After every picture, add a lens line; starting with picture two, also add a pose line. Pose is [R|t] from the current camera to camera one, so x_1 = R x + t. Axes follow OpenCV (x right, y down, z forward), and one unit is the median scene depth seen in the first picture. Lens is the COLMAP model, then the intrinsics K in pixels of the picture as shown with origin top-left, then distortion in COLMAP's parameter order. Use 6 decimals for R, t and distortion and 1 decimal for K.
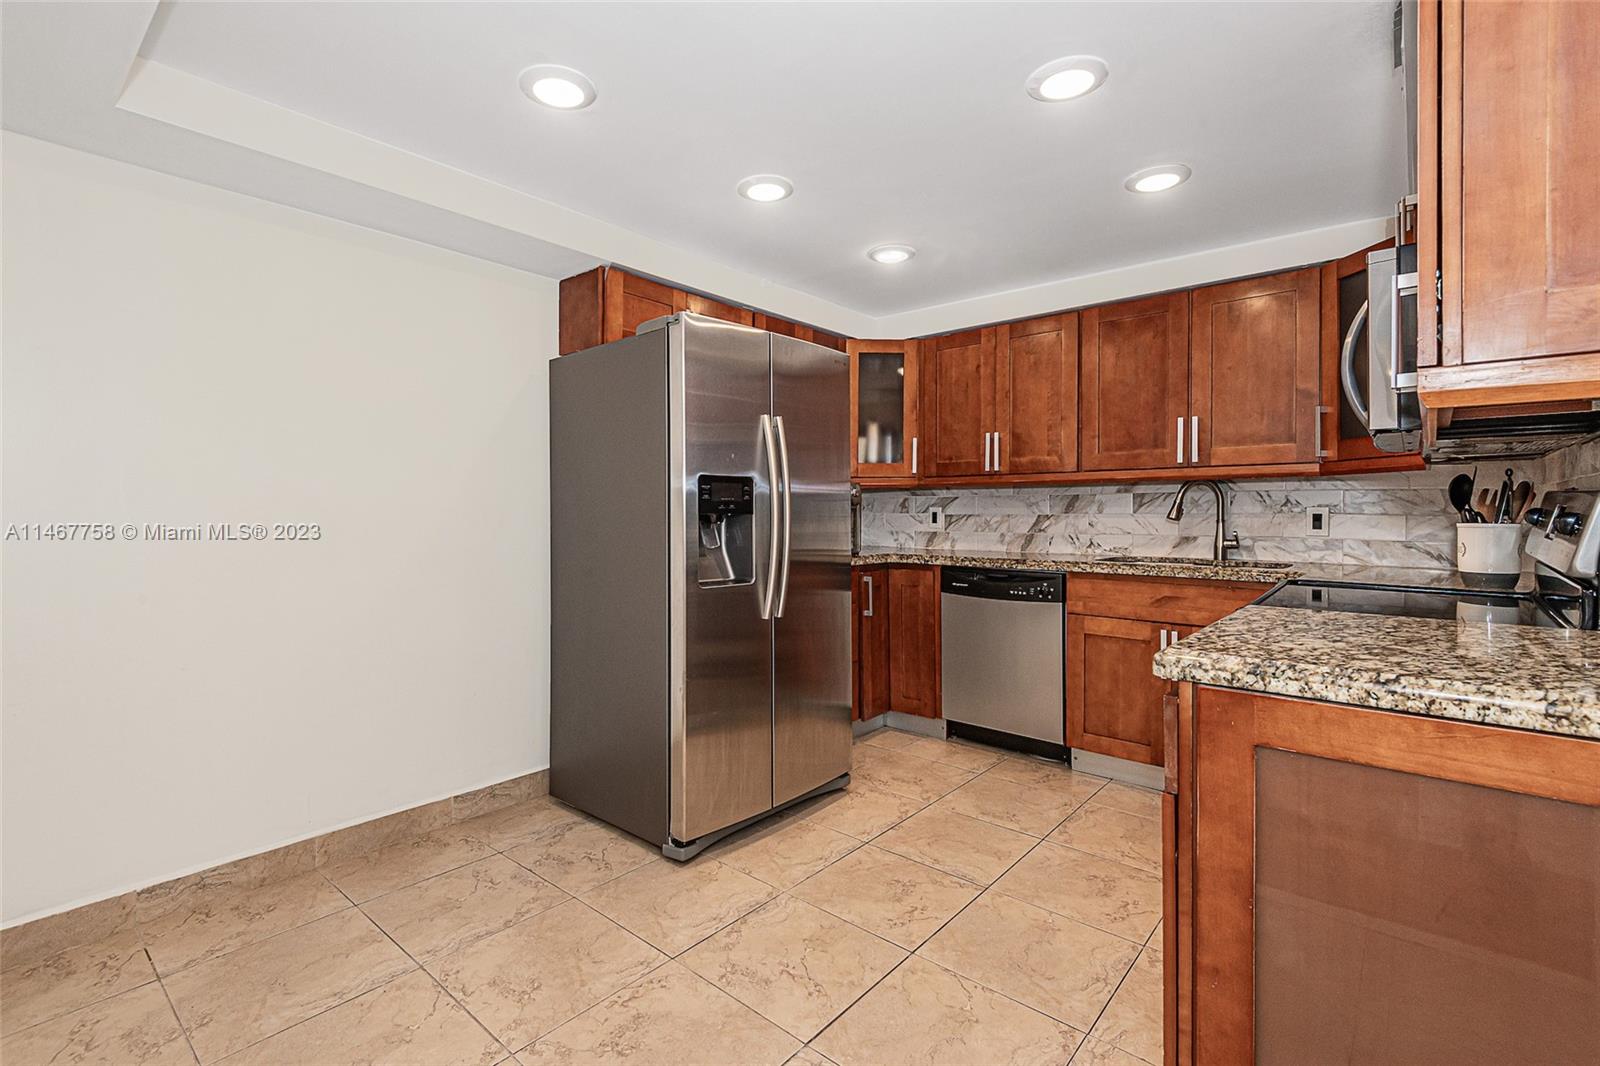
lens RADIAL K [[741.7, 0, 785.3], [0, 741.7, 482.3], [0, 0, 1]] dist [0.018936, -0.000718]
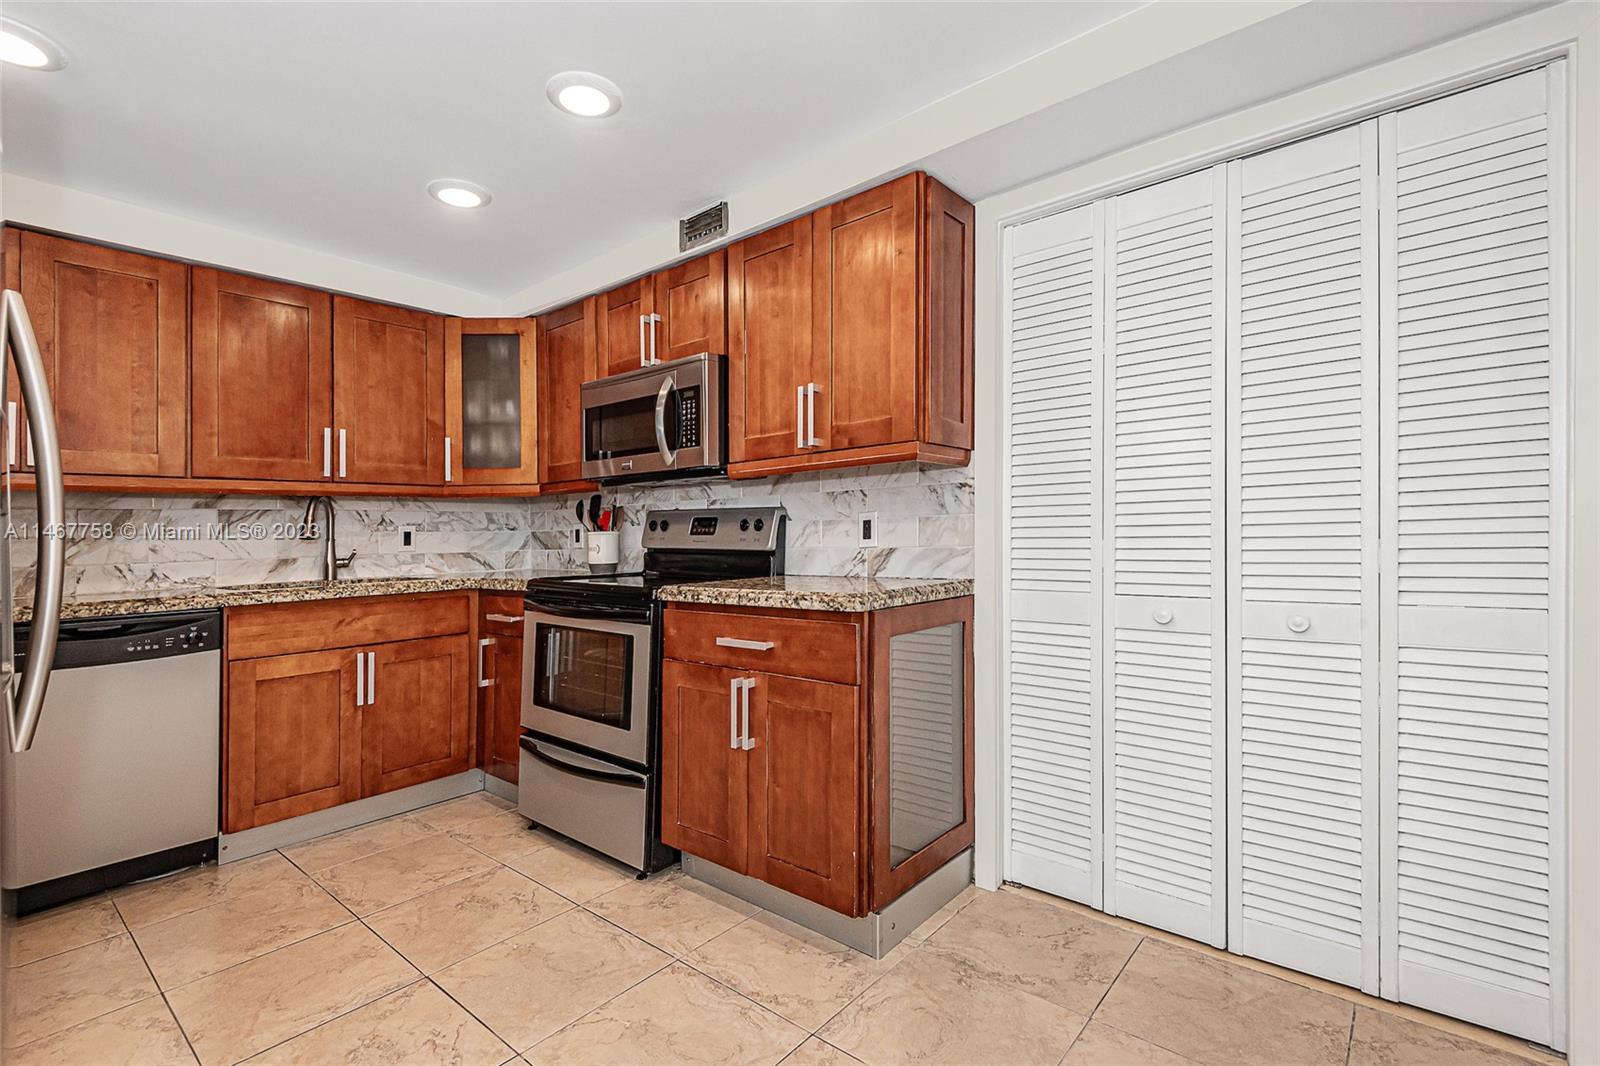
lens RADIAL K [[741.7, 0, 764.4], [0, 741.7, 524.2], [0, 0, 1]] dist [0.018936, -0.000718]
pose [[0.002979, 0.015712, 0.999872, -0.395458], [-0.015469, 0.999758, -0.015664, 0.039053], [-0.999876, -0.015420, 0.003221, 0.450554]]
